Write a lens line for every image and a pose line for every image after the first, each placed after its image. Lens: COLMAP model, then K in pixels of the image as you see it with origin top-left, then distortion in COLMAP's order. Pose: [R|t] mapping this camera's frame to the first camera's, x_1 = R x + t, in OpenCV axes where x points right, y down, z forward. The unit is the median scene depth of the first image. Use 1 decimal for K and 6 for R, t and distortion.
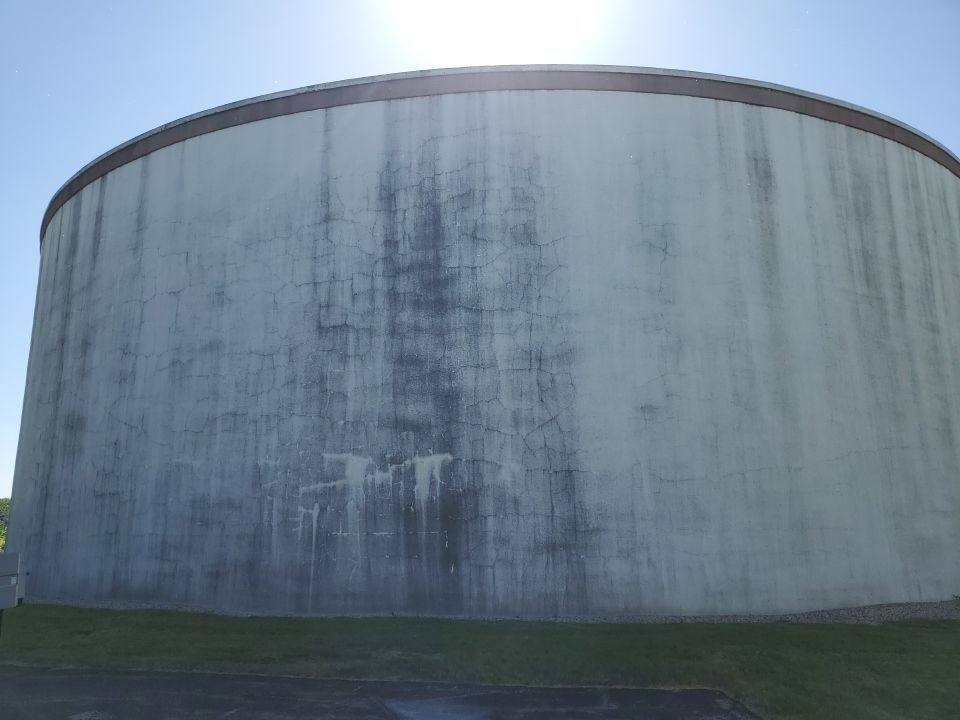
lens RADIAL K [[743.0, 0, 474.2], [0, 743.0, 350.7], [0, 0, 1]] dist [0.077286, -0.090843]
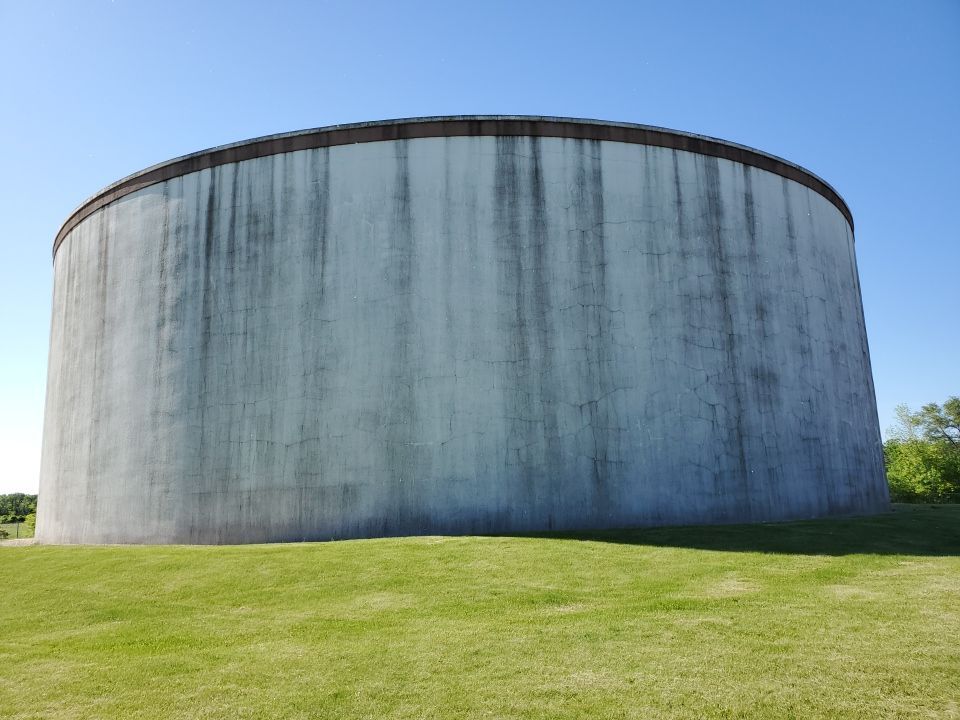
lens RADIAL K [[743.0, 0, 474.9], [0, 743.0, 358.8], [0, 0, 1]] dist [0.077286, -0.090843]
pose [[0.353123, 0.167350, 0.920488, -1.998561], [-0.170932, 0.978852, -0.112387, 0.314050], [-0.919829, -0.117655, 0.374261, 1.114023]]
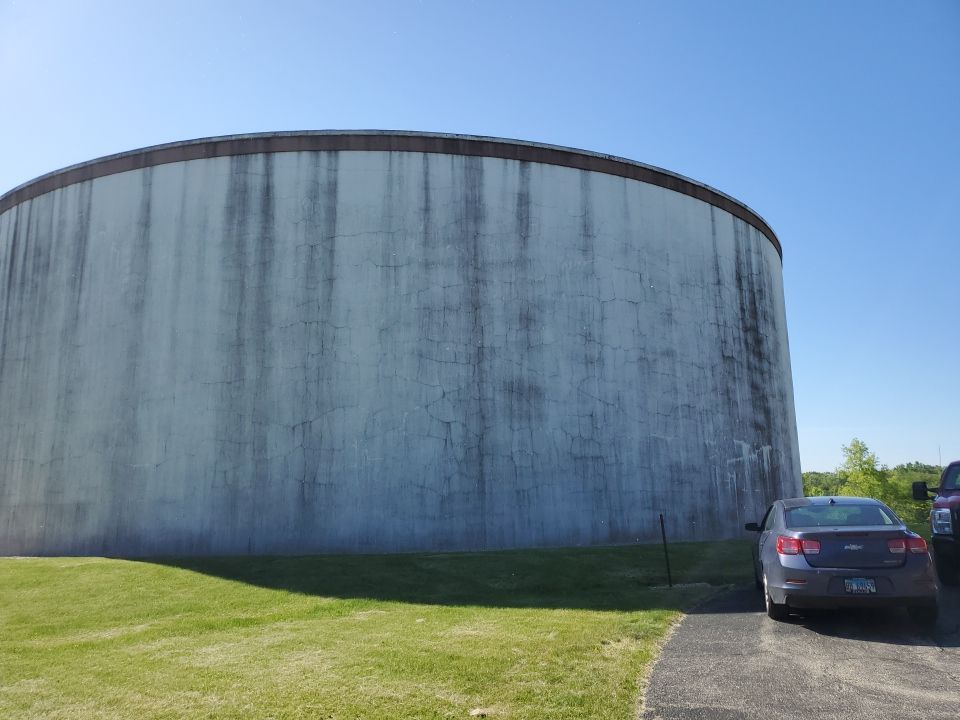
lens RADIAL K [[743.0, 0, 480.0], [0, 743.0, 362.7], [0, 0, 1]] dist [0.077286, -0.090843]
pose [[0.562370, 0.147669, 0.813593, -1.634762], [-0.167604, 0.983857, -0.062721, 0.152643], [-0.809722, -0.101089, 0.578041, 0.497172]]
